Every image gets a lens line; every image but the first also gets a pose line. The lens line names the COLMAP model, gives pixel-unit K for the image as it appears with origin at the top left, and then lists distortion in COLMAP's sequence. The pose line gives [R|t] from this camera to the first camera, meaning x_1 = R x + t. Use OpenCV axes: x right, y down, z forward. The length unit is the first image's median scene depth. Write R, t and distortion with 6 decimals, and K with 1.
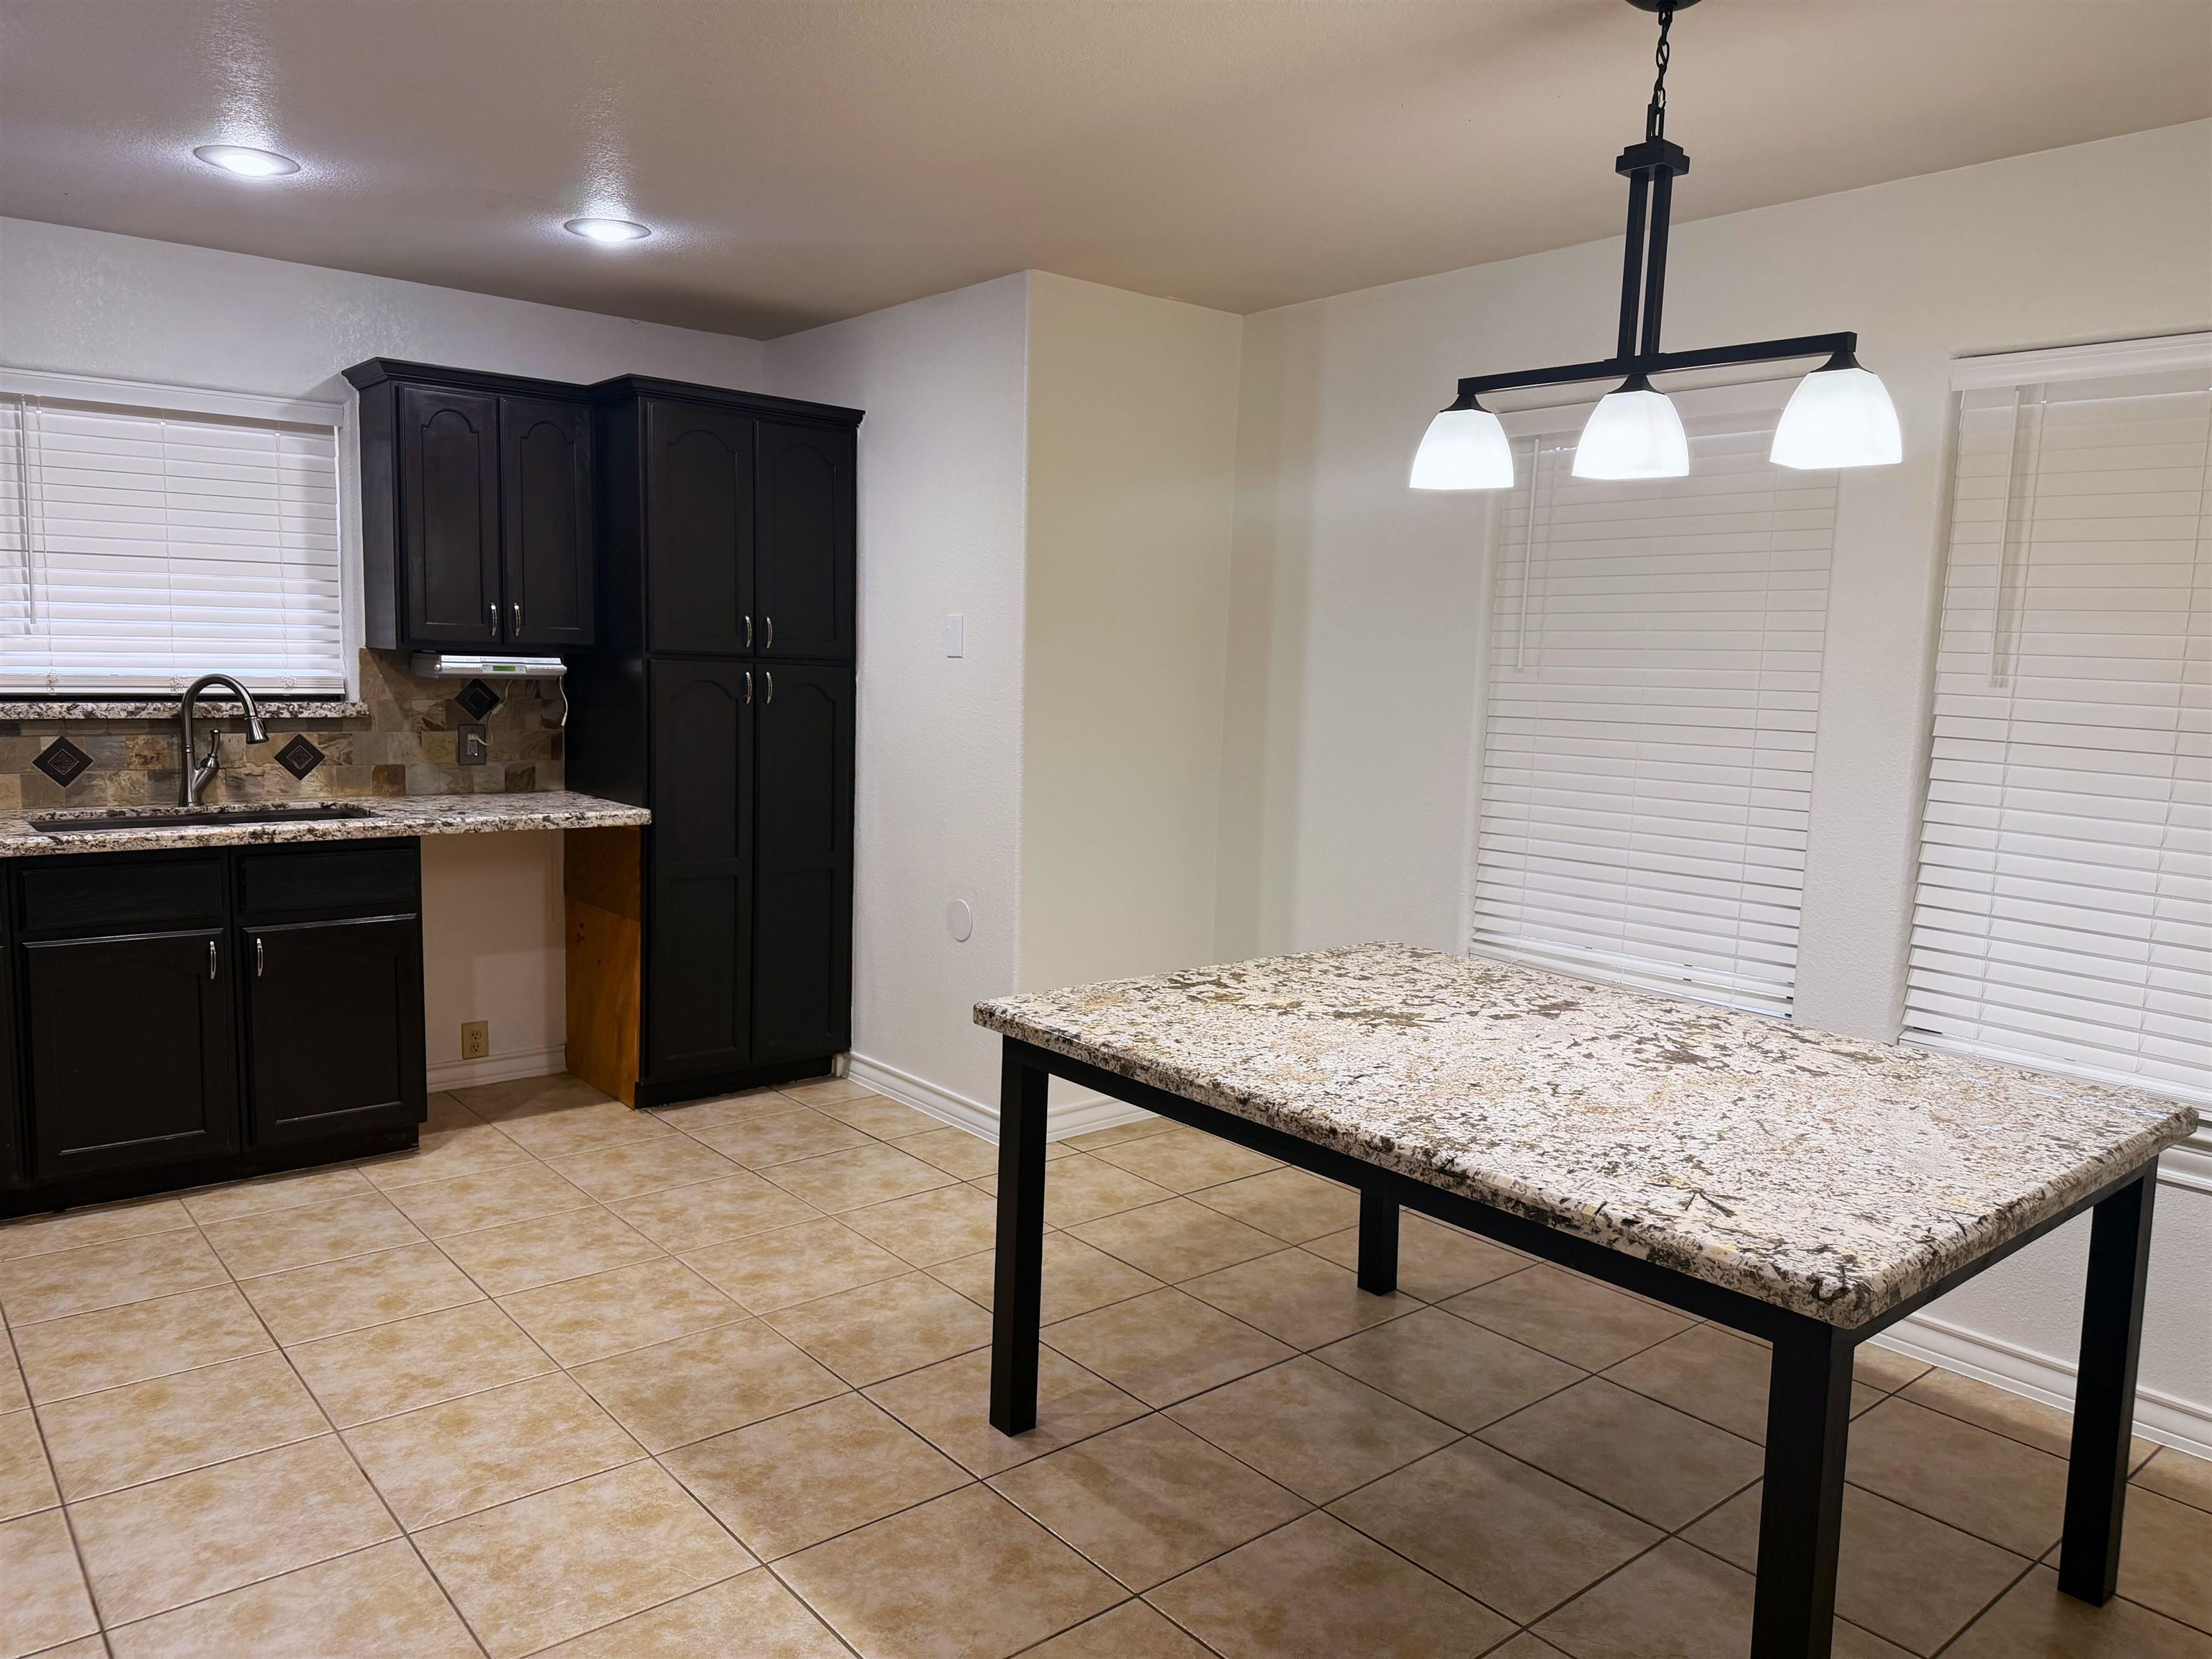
lens RADIAL K [[1563.1, 0, 1106.0], [0, 1563.1, 829.5], [0, 0, 1]] dist [0.095113, -0.145227]
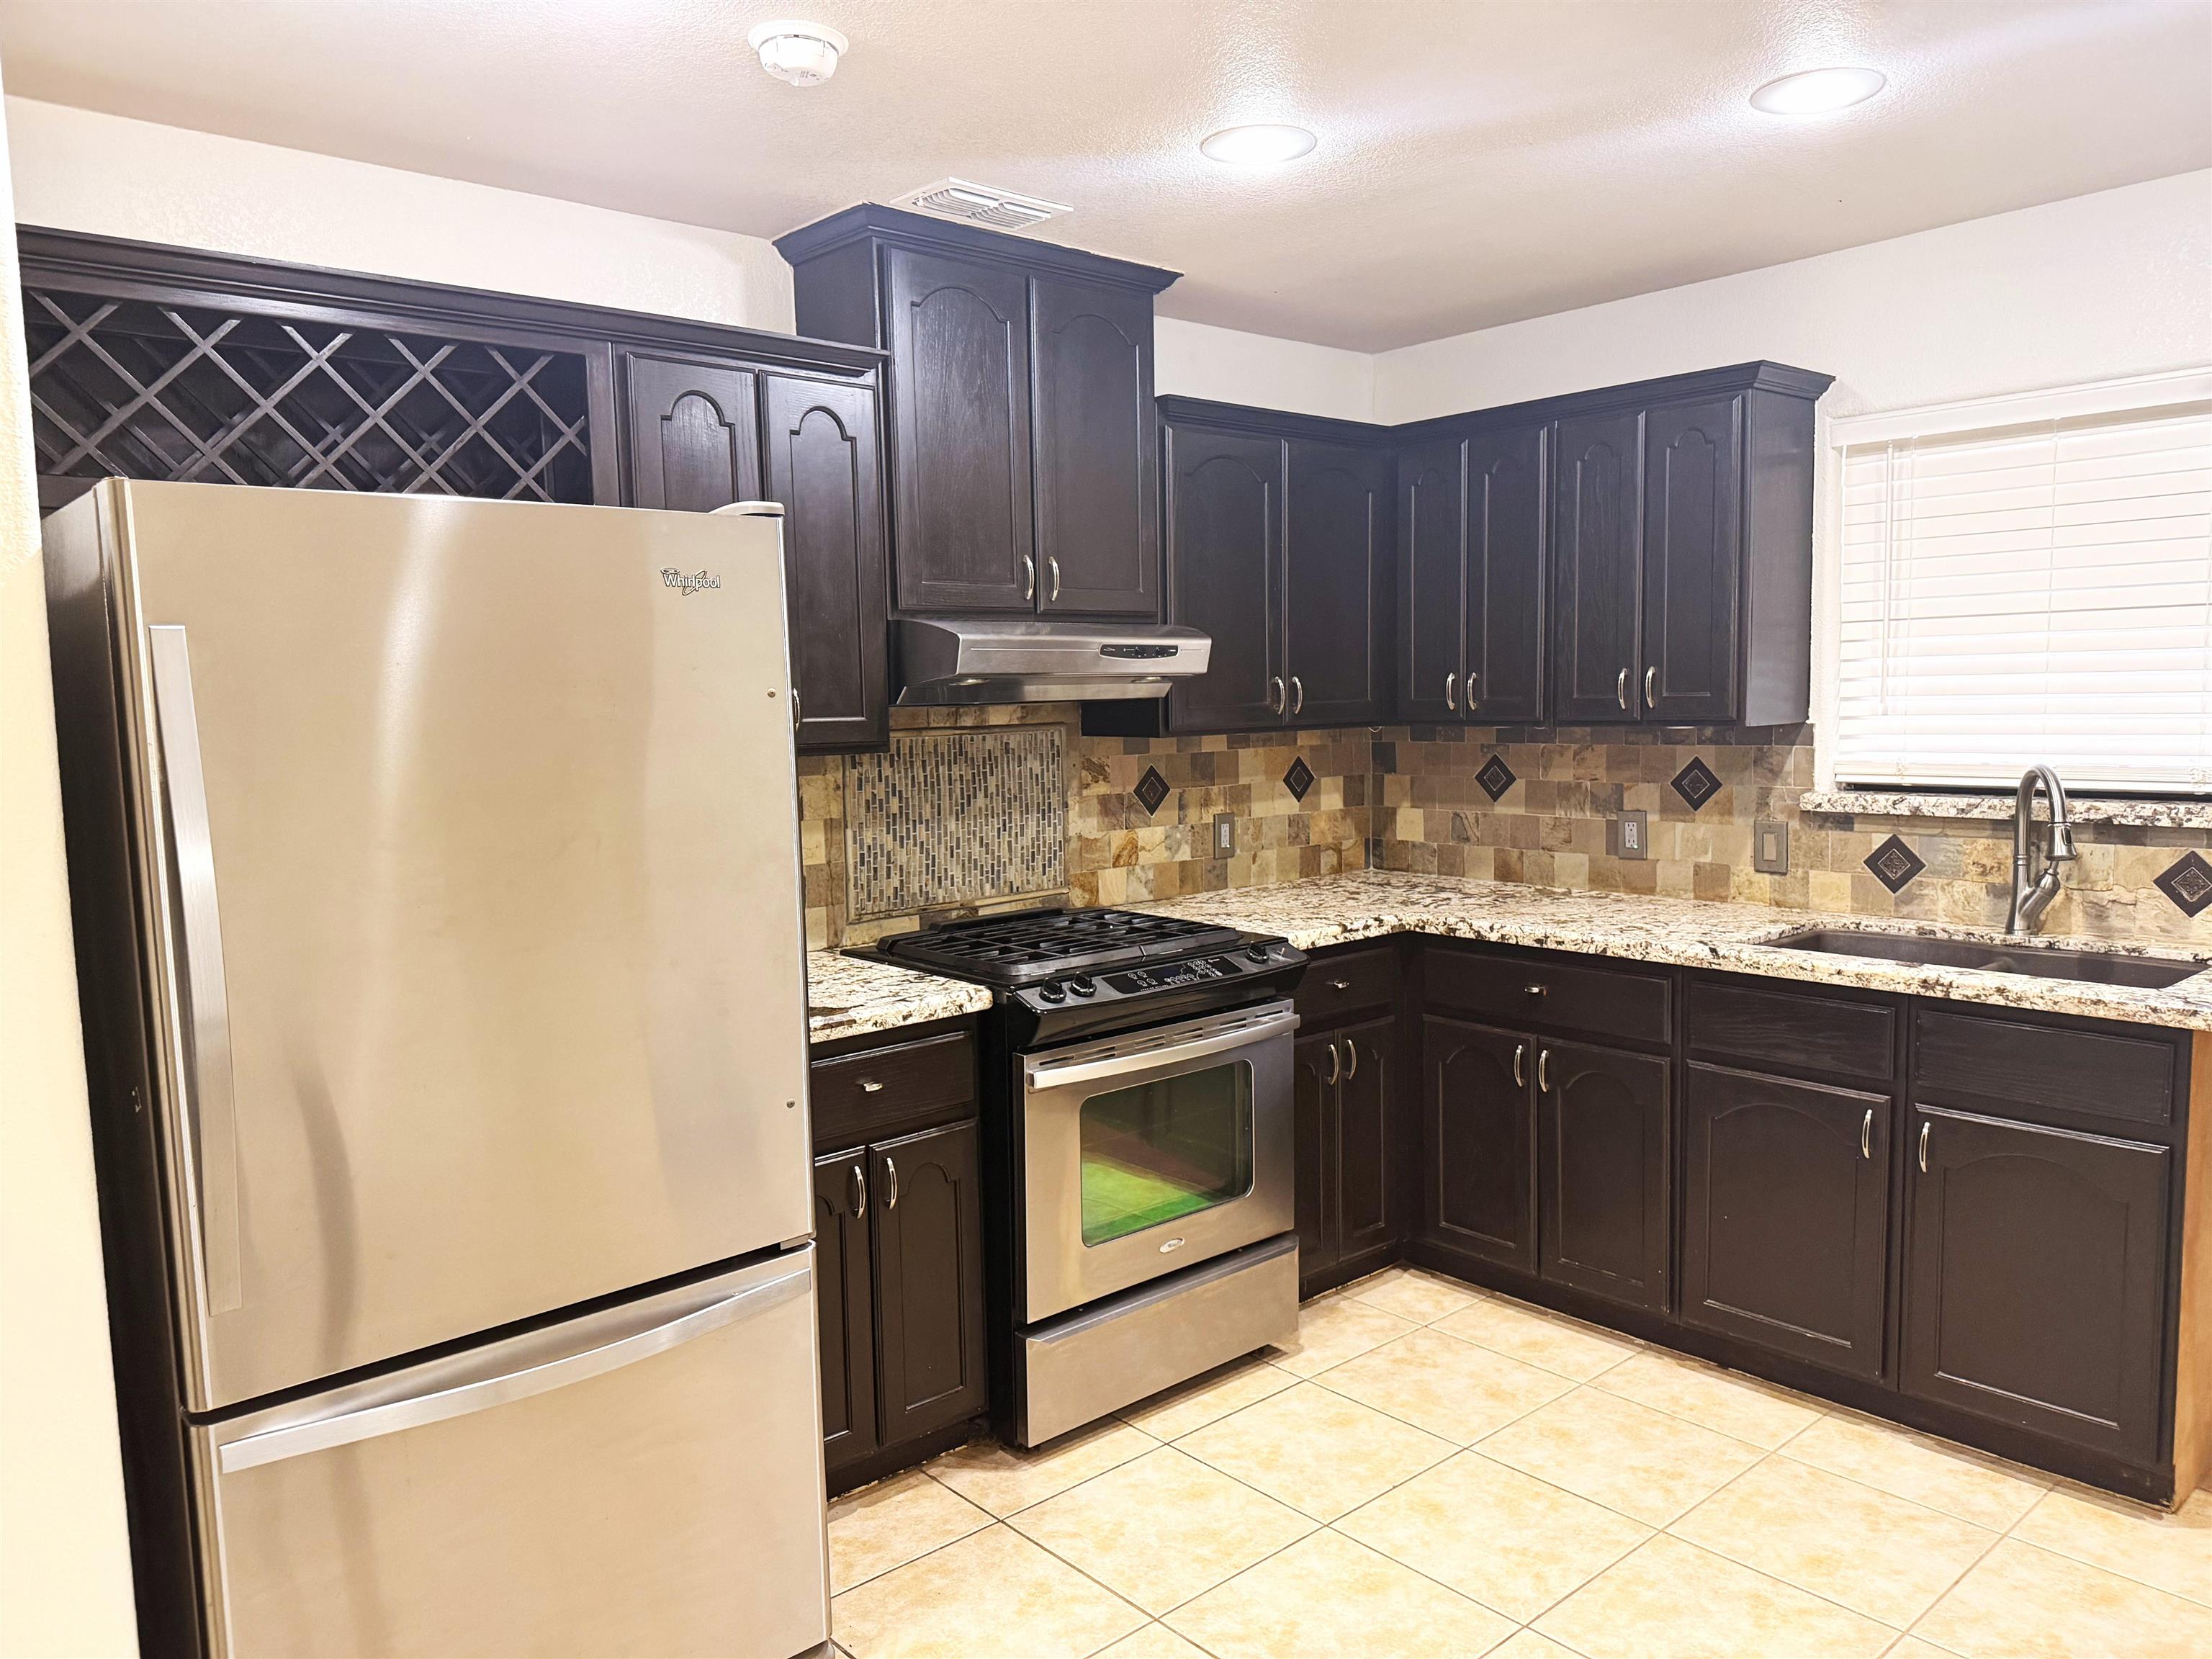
lens RADIAL K [[1563.1, 0, 1106.0], [0, 1563.1, 829.5], [0, 0, 1]] dist [0.095113, -0.145227]
pose [[0.018935, 0.060289, -0.998001, 0.183425], [-0.091428, 0.994103, 0.058319, -0.071820], [0.995632, 0.090141, 0.024335, 0.553967]]
